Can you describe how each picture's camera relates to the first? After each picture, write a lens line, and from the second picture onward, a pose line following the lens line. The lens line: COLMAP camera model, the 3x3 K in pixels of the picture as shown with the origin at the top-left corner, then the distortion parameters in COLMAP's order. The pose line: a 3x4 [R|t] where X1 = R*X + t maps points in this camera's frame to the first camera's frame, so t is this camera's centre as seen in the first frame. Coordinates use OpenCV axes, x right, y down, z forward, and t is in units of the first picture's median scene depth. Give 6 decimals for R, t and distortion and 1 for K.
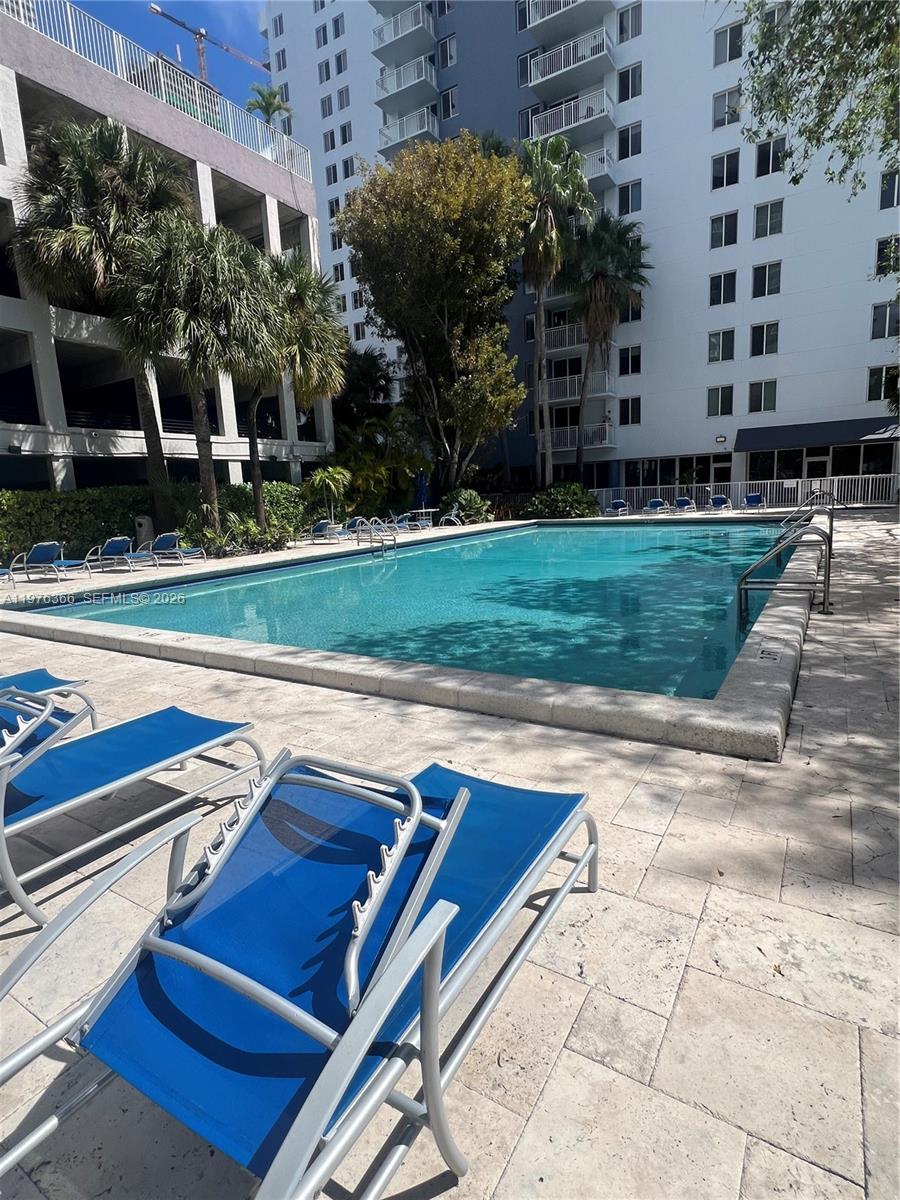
lens RADIAL K [[605.5, 0, 454.0], [0, 605.5, 601.5], [0, 0, 1]] dist [-0.000787, -0.000874]
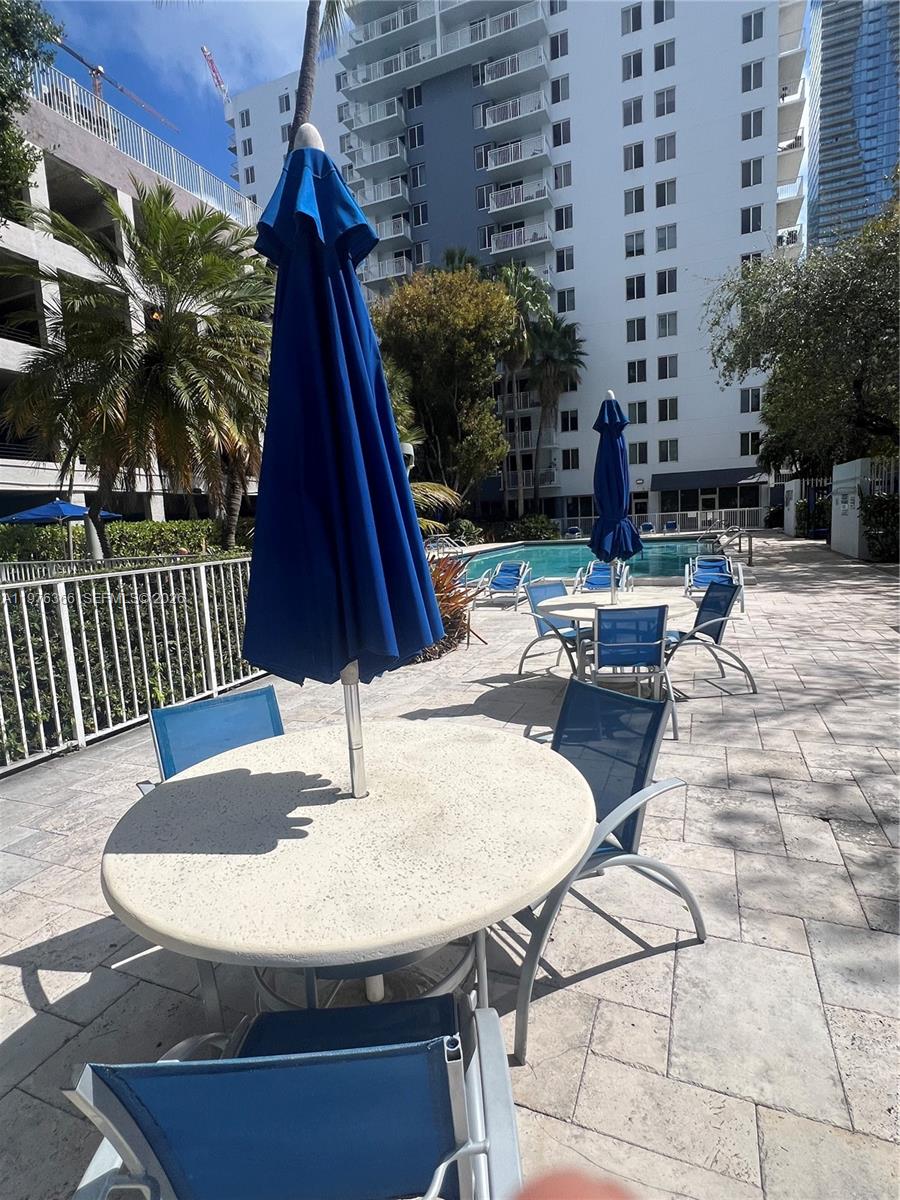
lens RADIAL K [[605.5, 0, 448.6], [0, 605.5, 600.2], [0, 0, 1]] dist [-0.000787, -0.000874]
pose [[0.987816, -0.022808, 0.153943, -0.189035], [0.031204, 0.998142, -0.052343, 0.049369], [-0.152463, 0.056509, 0.986692, -0.237763]]
